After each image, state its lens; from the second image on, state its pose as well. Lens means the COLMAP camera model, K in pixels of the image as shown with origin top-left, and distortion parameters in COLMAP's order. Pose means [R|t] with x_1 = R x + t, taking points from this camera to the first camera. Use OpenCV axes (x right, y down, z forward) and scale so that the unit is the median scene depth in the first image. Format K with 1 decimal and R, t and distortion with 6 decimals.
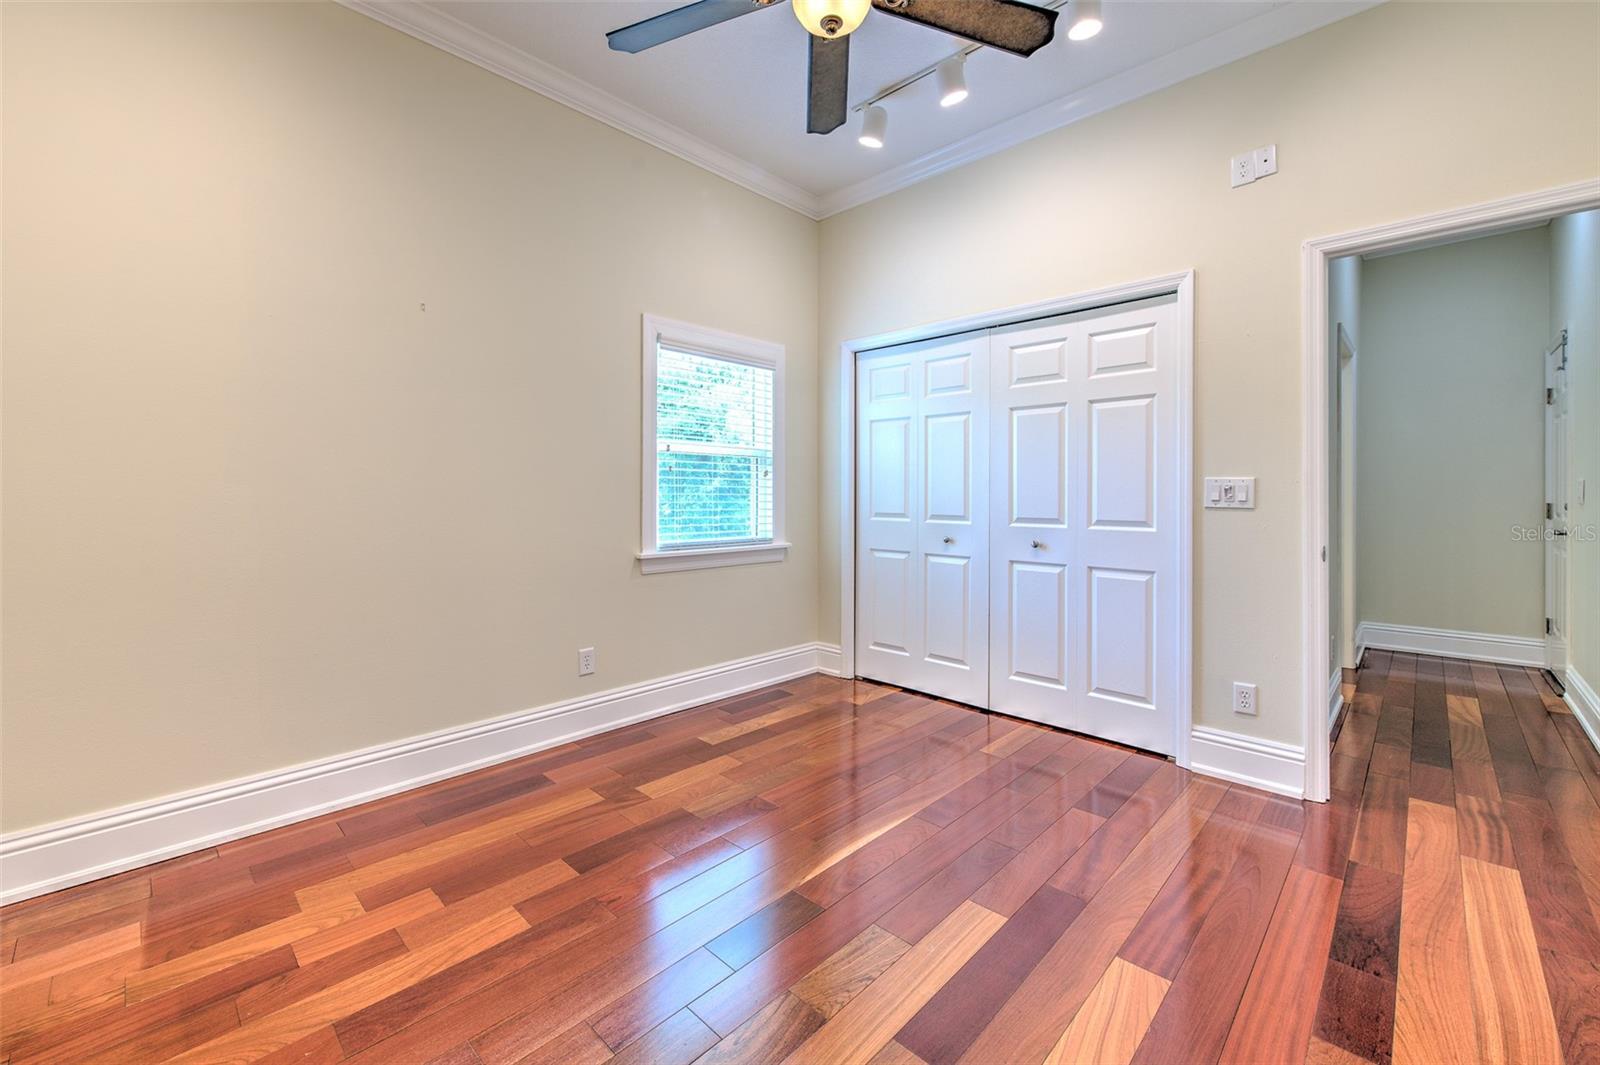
lens RADIAL K [[649.6, 0, 803.6], [0, 649.6, 495.7], [0, 0, 1]] dist [0.003427, 0.000134]
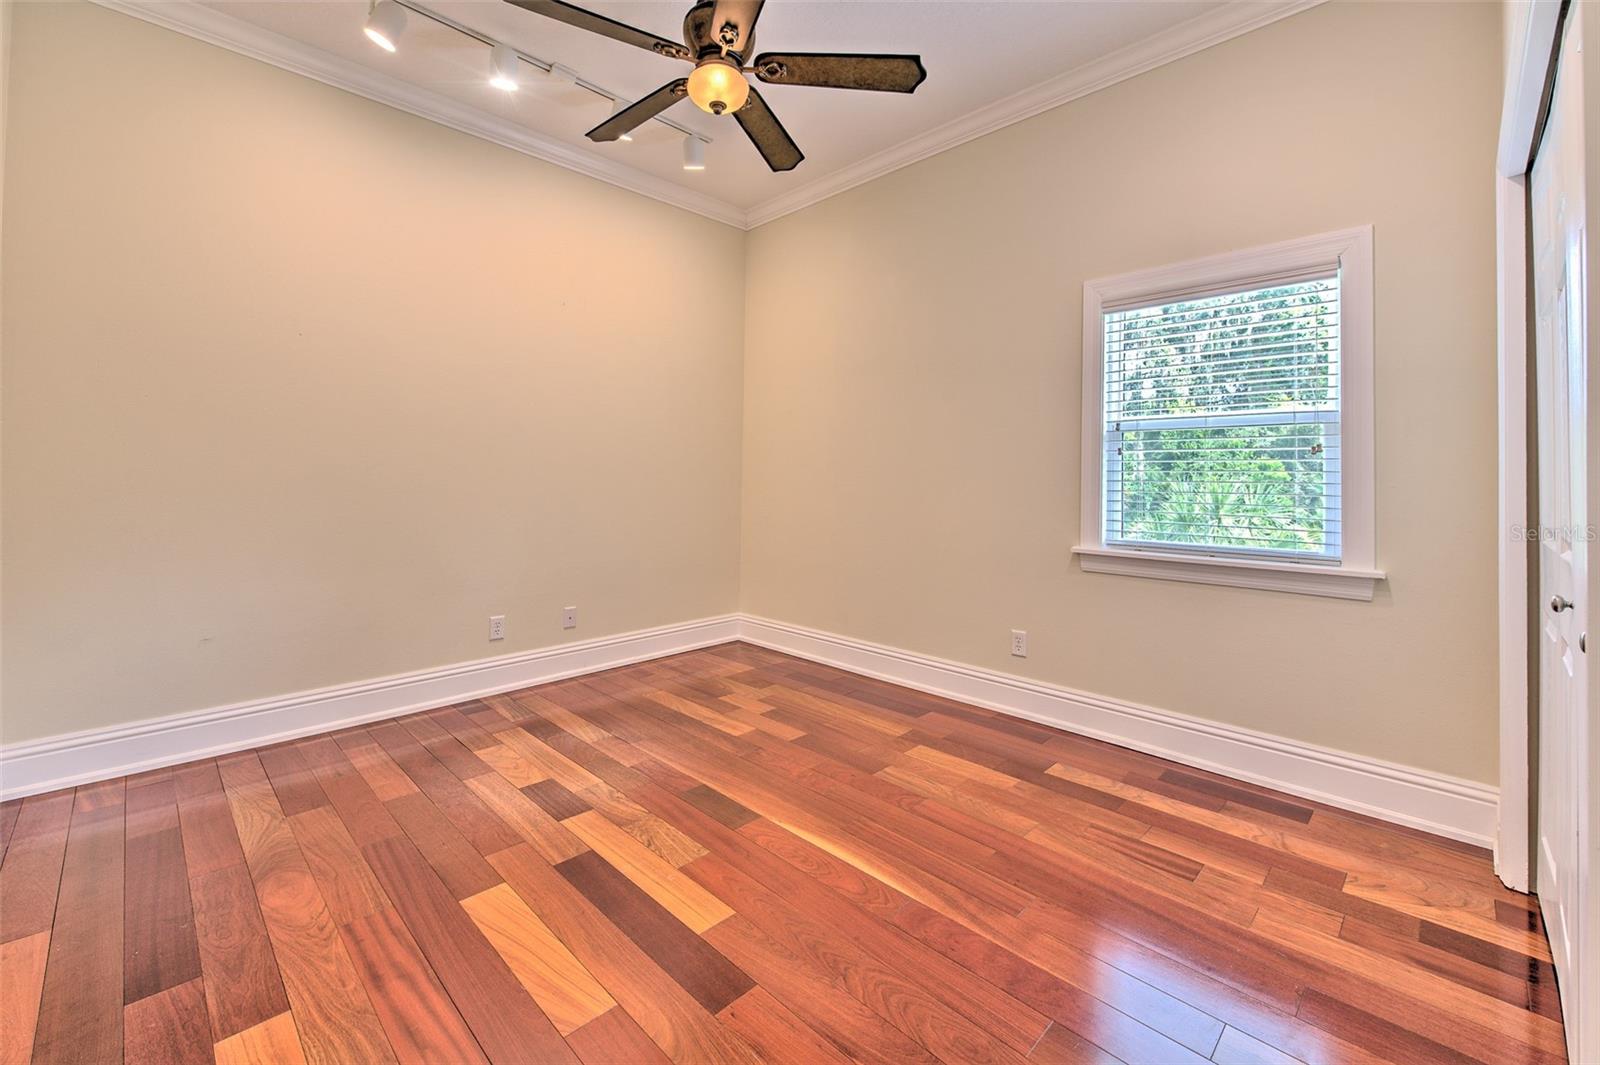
lens RADIAL K [[665.4, 0, 800.8], [0, 665.4, 474.6], [0, 0, 1]] dist [0.000741, -0.000023]
pose [[-0.022110, -0.007612, -0.999727, 0.689564], [-0.006102, 0.999953, -0.007479, -0.003539], [0.999737, 0.005935, -0.022156, 0.628904]]
